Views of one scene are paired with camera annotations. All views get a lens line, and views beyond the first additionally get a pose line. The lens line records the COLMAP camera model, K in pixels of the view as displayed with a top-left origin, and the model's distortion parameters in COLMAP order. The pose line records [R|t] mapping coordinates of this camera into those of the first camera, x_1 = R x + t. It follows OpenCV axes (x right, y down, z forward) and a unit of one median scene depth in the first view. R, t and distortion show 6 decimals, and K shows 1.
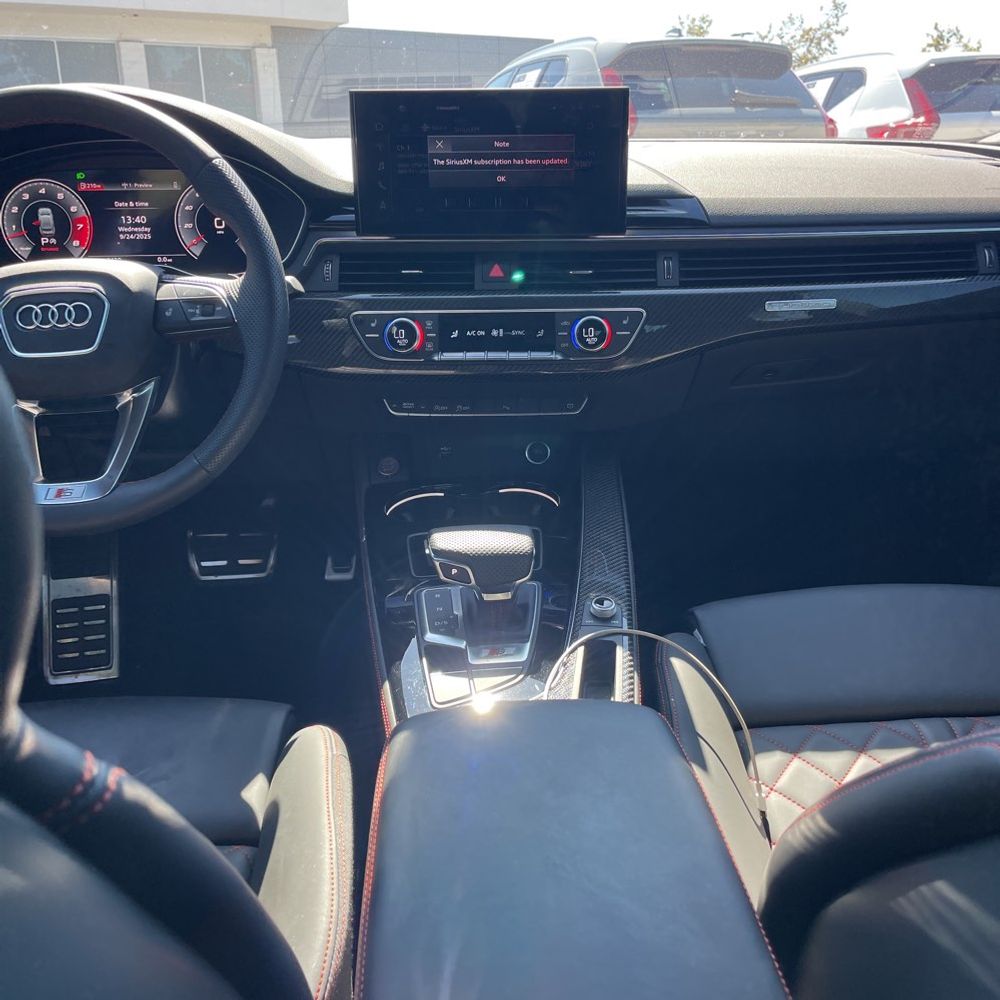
lens RADIAL K [[1000.0, 0, 507.2], [0, 1000.0, 498.5], [0, 0, 1]] dist [0.112283, -0.166430]
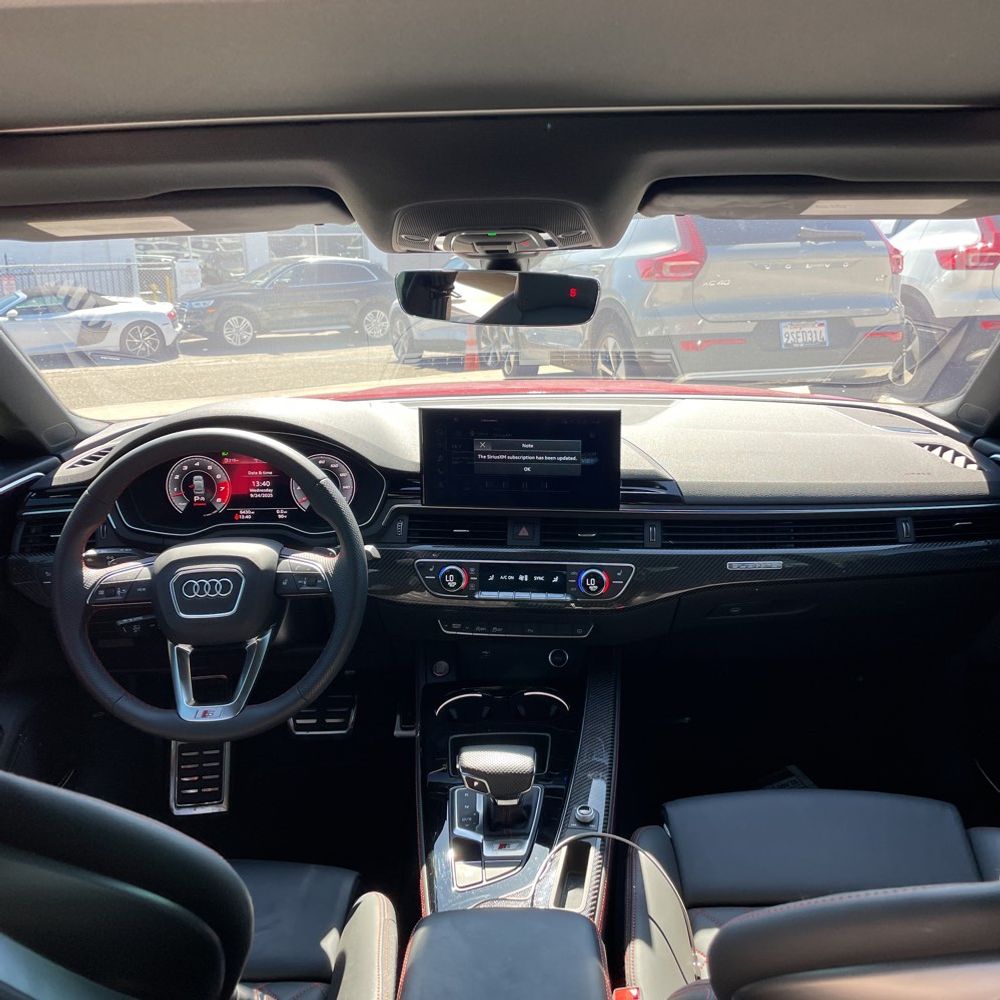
lens RADIAL K [[1019.2, 0, 510.2], [0, 1019.2, 486.5], [0, 0, 1]] dist [0.102080, -0.133047]
pose [[0.995971, 0.016677, -0.088107, 0.097660], [-0.023230, 0.996996, -0.073887, -0.202331], [0.086610, 0.075636, 0.993367, -0.381005]]
